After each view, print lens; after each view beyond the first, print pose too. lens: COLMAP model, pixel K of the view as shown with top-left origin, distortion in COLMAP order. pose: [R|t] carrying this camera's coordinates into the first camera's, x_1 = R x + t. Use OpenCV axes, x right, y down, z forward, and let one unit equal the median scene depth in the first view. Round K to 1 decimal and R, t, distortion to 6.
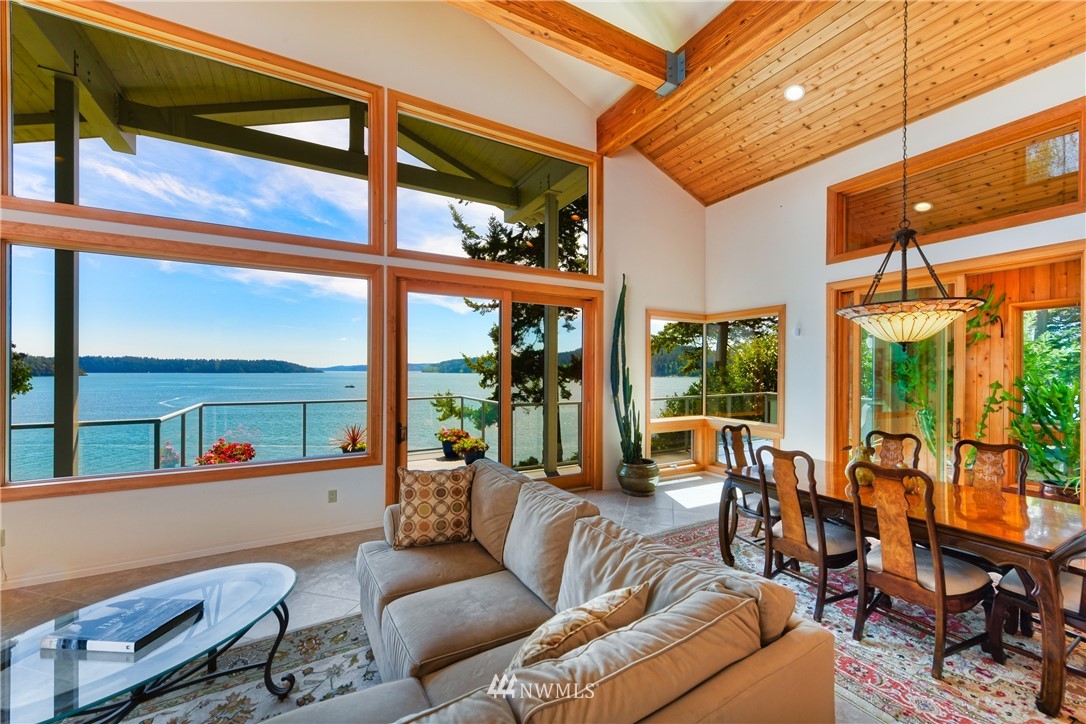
lens RADIAL K [[431.2, 0, 545.1], [0, 431.2, 370.8], [0, 0, 1]] dist [-0.016054, -0.002885]
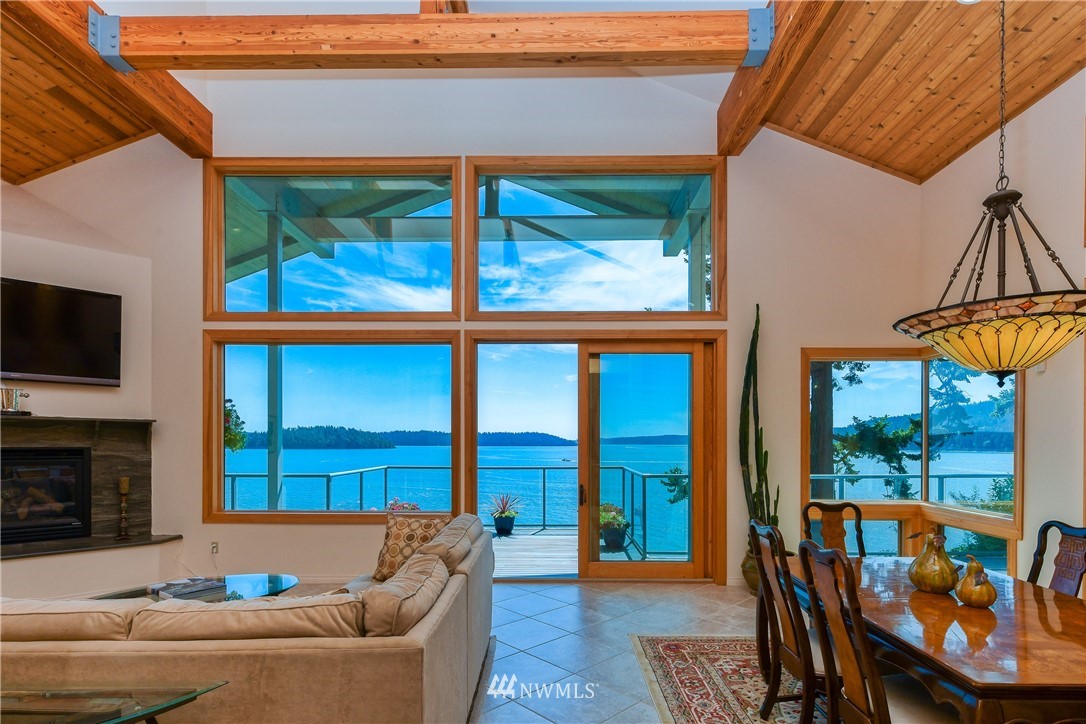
lens RADIAL K [[543.4, 0, 553.0], [0, 543.4, 450.6], [0, 0, 1]] dist [-0.002927, -0.002020]
pose [[0.865192, 0.005820, -0.501408, 0.340578], [-0.000064, 0.999934, 0.011496, 0.019448], [0.501441, -0.009914, 0.865135, -0.009476]]
